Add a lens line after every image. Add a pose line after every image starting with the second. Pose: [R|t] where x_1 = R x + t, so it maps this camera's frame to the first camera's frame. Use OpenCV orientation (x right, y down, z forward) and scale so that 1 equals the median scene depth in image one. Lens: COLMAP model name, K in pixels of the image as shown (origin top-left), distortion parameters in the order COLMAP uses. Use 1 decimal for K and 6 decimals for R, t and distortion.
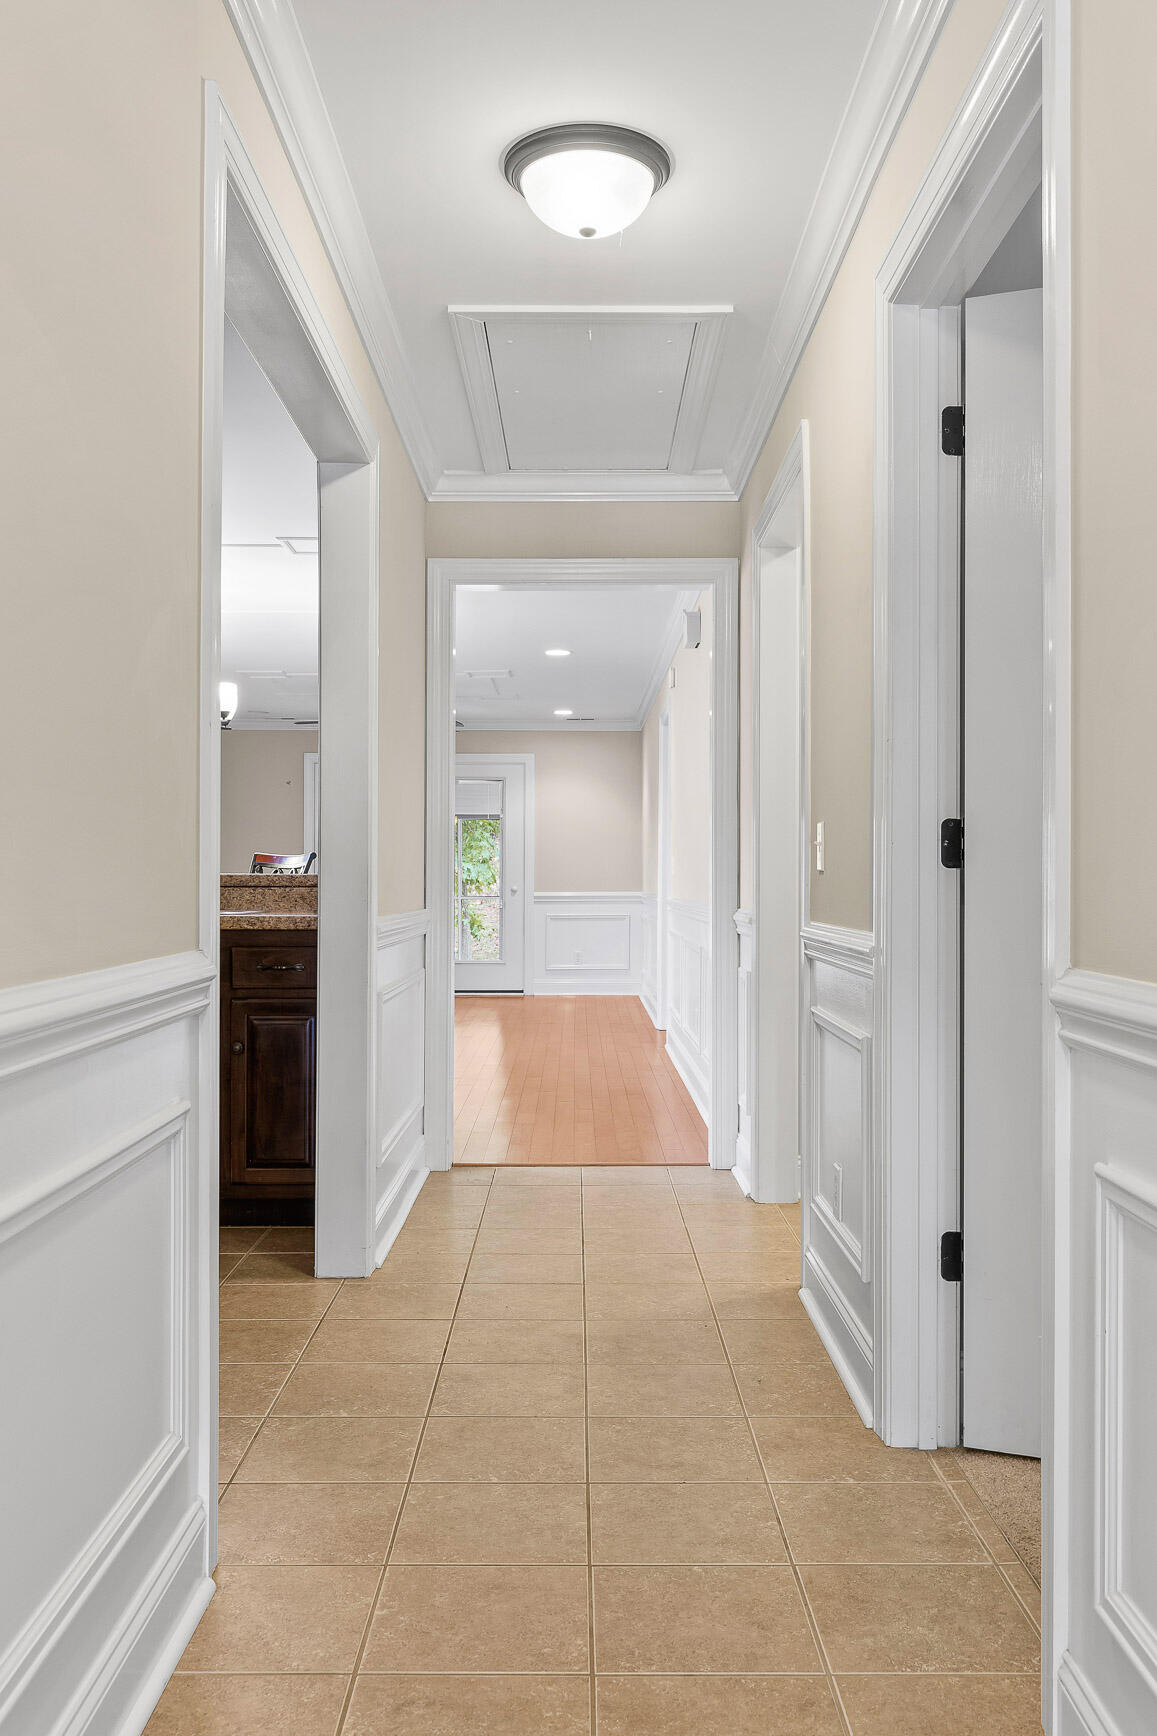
lens RADIAL K [[1483.8, 0, 578.6], [0, 1483.8, 868.0], [0, 0, 1]] dist [0.004611, 0.001105]
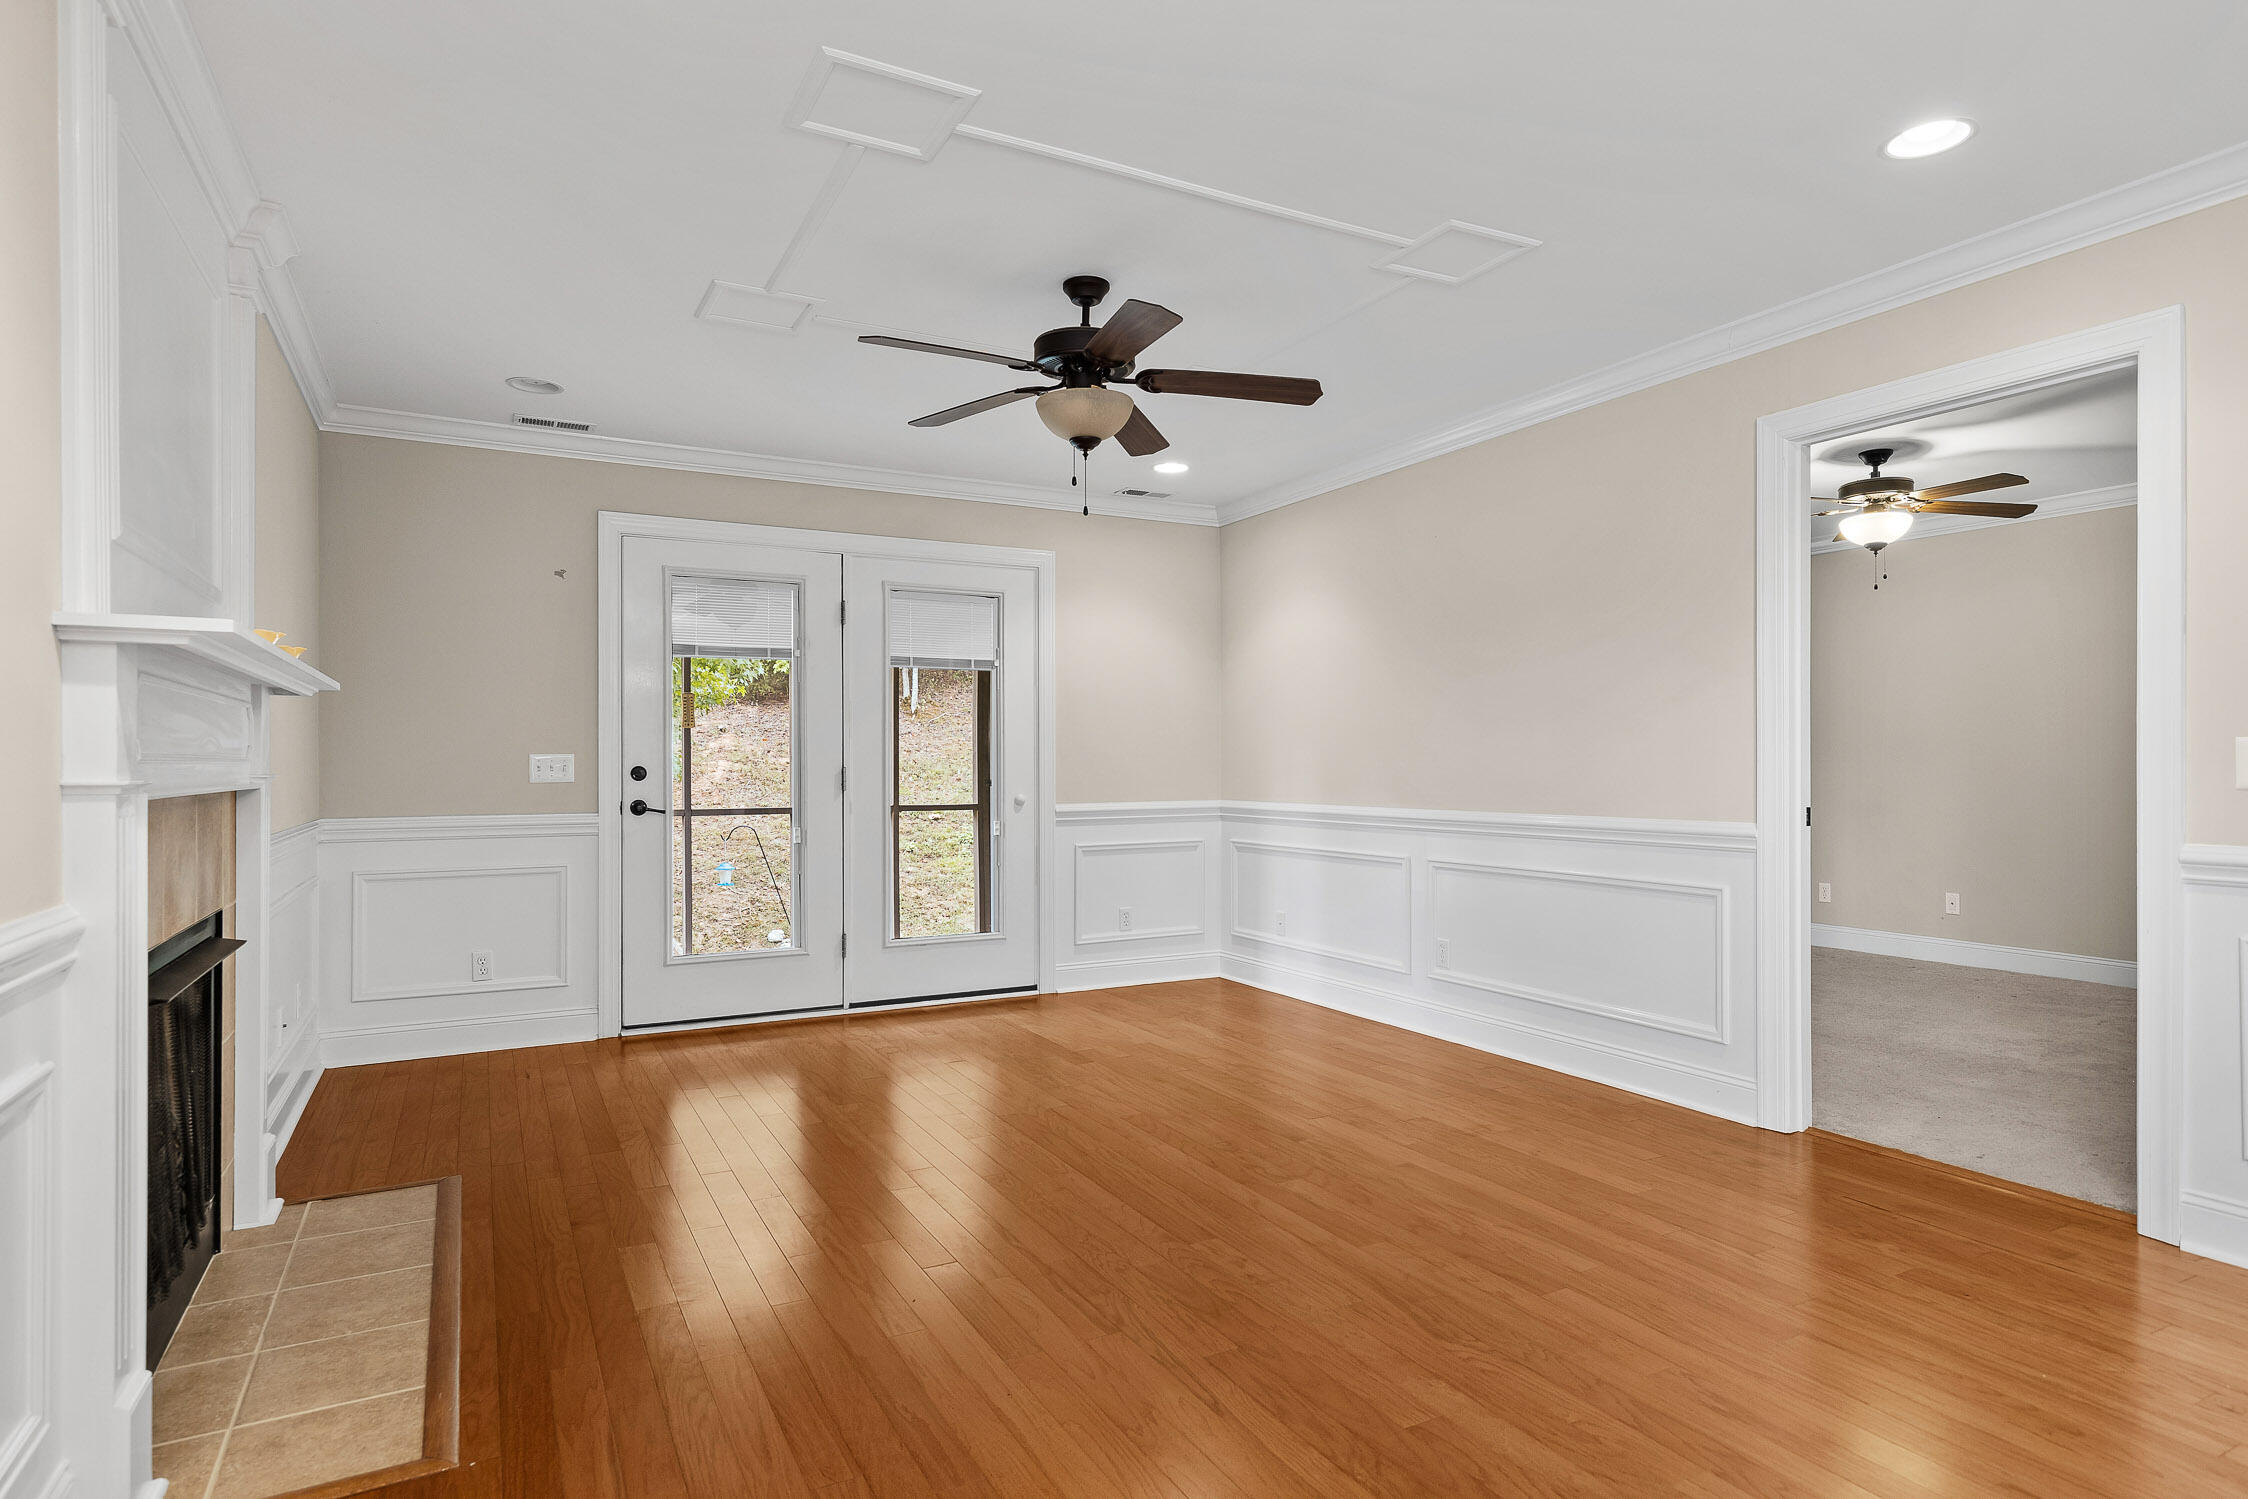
lens RADIAL K [[1238.9, 0, 1126.7], [0, 1238.9, 756.6], [0, 0, 1]] dist [0.003817, 0.000190]
pose [[0.886832, 0.002439, 0.462086, -0.218352], [-0.002522, 0.999997, -0.000438, -0.001135], [-0.462086, -0.000777, 0.886835, 0.582584]]
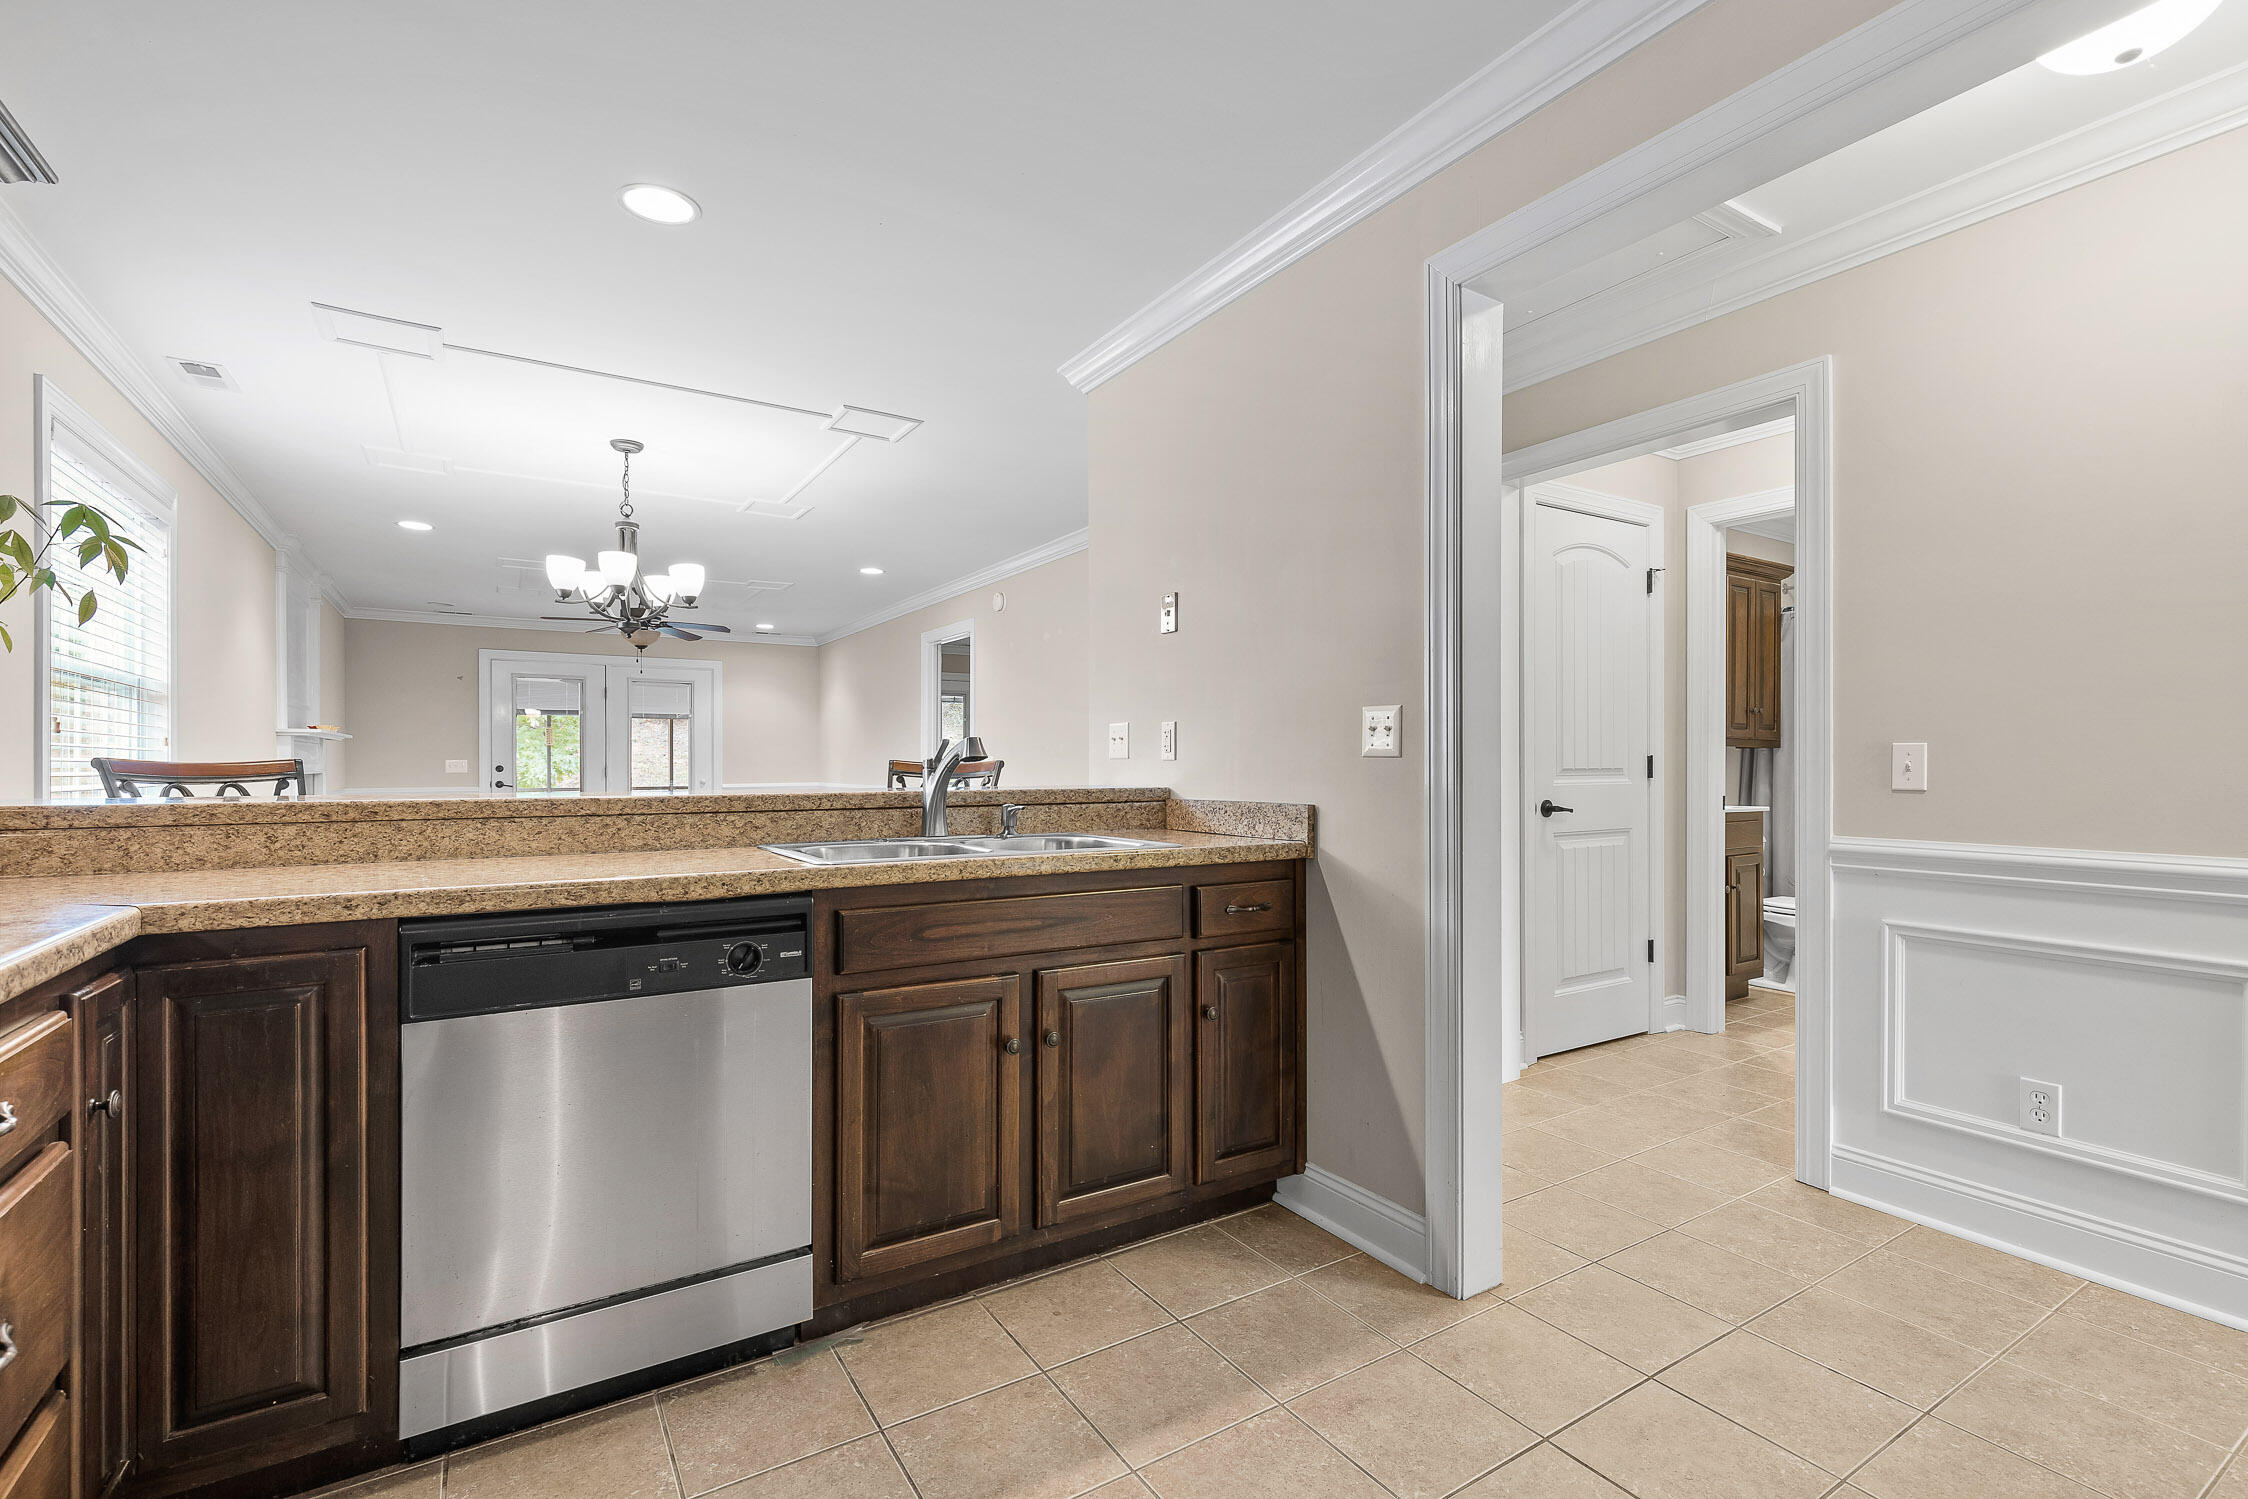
lens RADIAL K [[1017.5, 0, 1122.6], [0, 1017.5, 761.1], [0, 0, 1]] dist [0.007759, -0.001169]
pose [[0.849768, 0.000735, 0.527157, -0.180022], [-0.003468, 0.999985, 0.004196, -0.005313], [-0.527146, -0.005393, 0.849758, 0.180117]]
